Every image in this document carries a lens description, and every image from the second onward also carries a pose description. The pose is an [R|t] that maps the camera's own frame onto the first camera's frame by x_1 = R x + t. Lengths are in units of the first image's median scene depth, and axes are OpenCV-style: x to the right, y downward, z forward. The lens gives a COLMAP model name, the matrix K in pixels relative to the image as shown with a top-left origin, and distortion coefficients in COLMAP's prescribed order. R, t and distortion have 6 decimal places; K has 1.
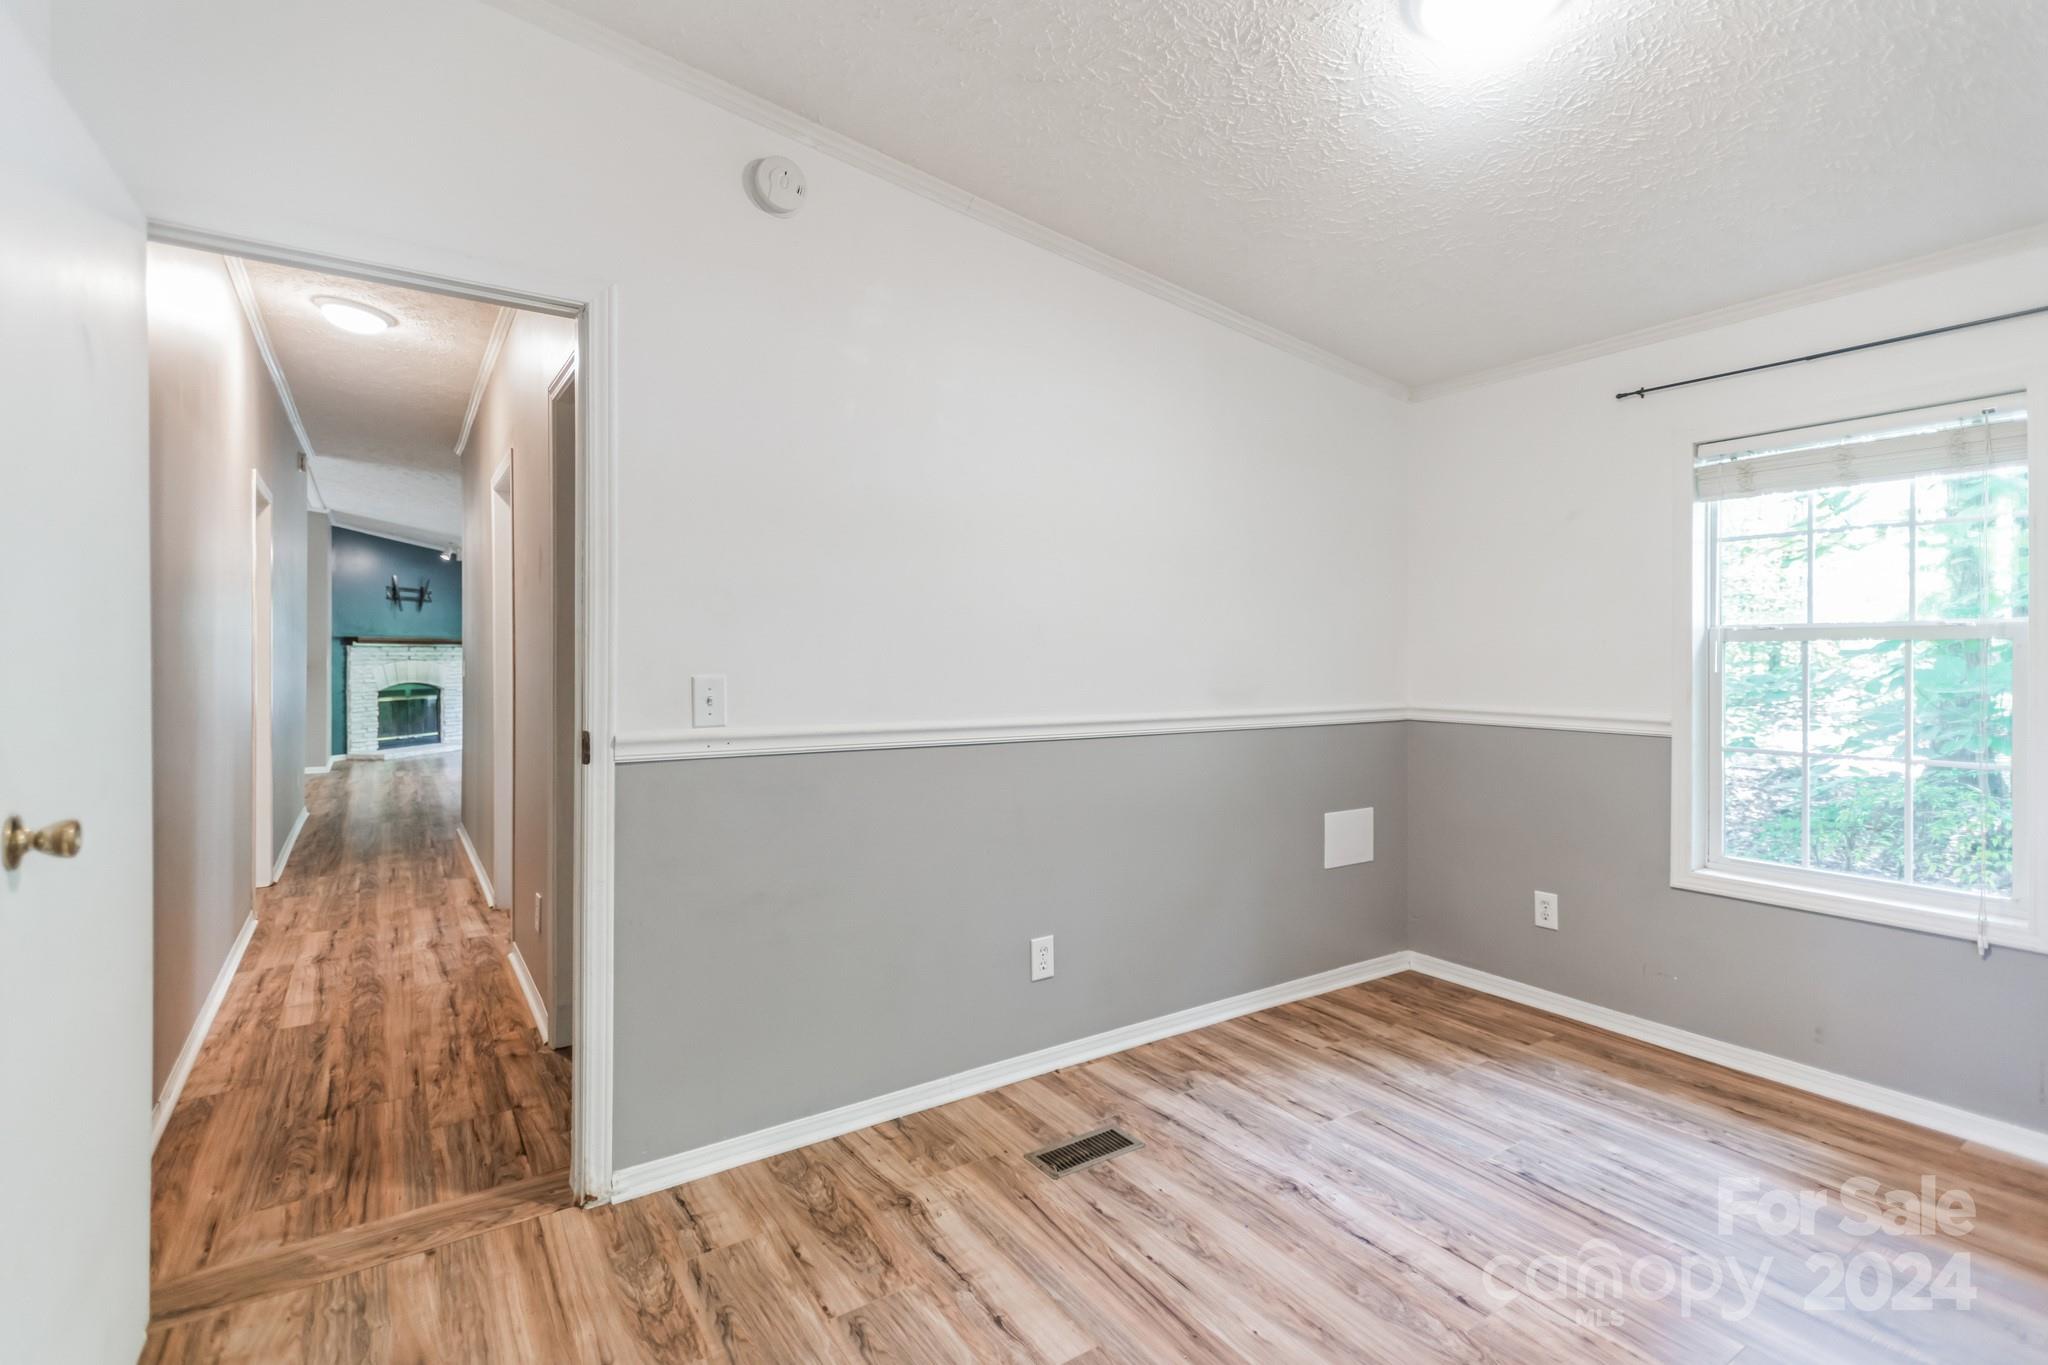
lens RADIAL K [[963.4, 0, 1029.0], [0, 963.4, 677.2], [0, 0, 1]] dist [0.016488, -0.007168]
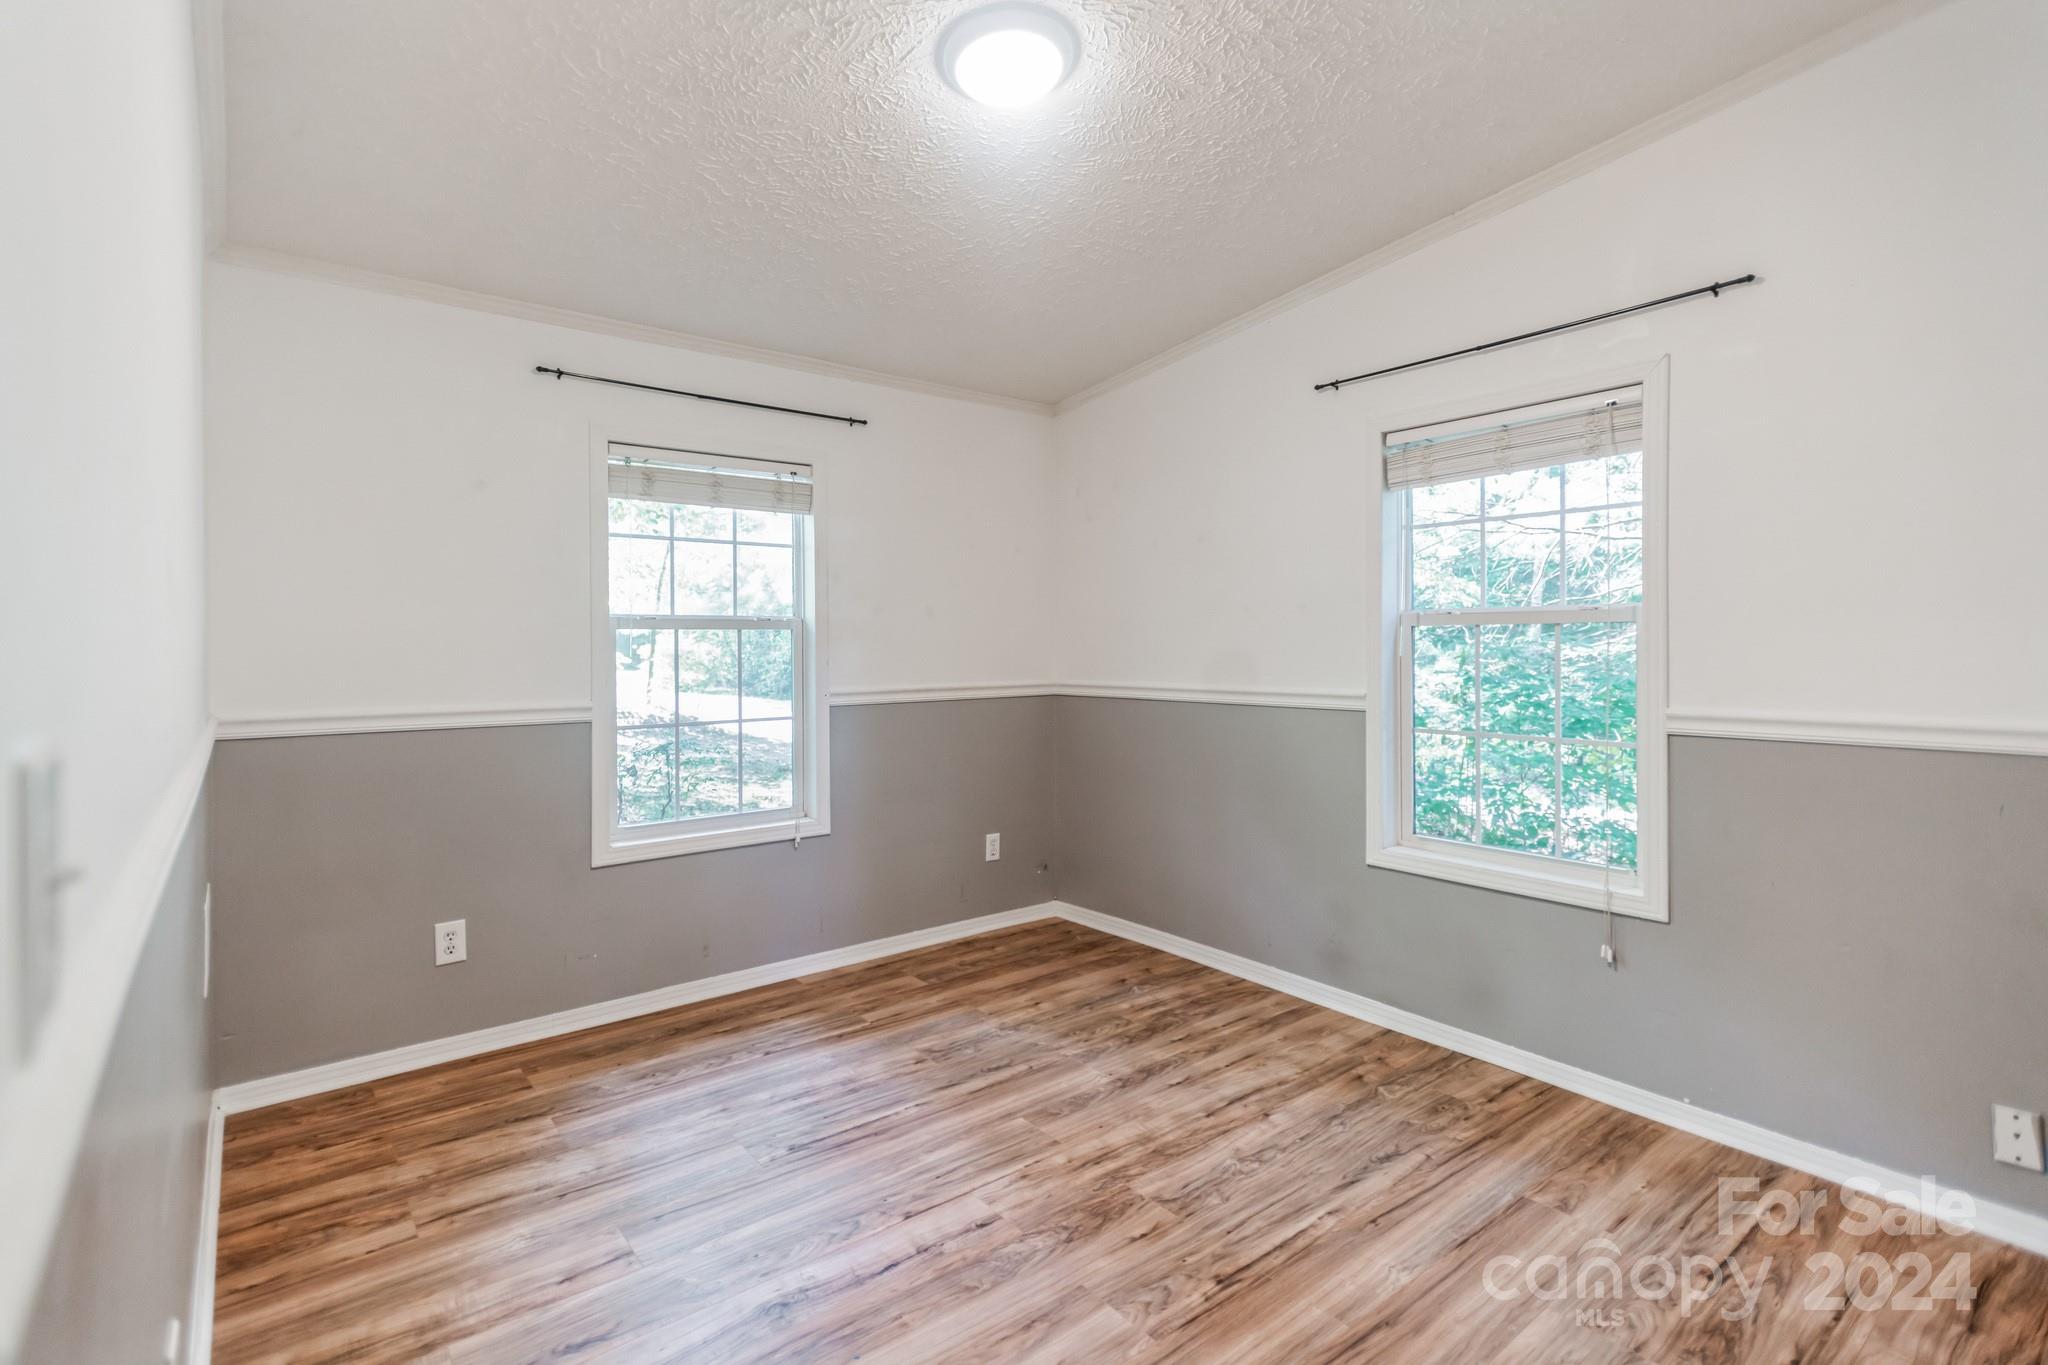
lens RADIAL K [[965.3, 0, 1022.1], [0, 965.3, 652.5], [0, 0, 1]] dist [0.000666, -0.000341]
pose [[-0.087743, -0.010110, 0.996092, -0.482806], [0.028787, 0.999505, 0.012680, -0.013338], [-0.995727, 0.029787, -0.087408, 0.780074]]
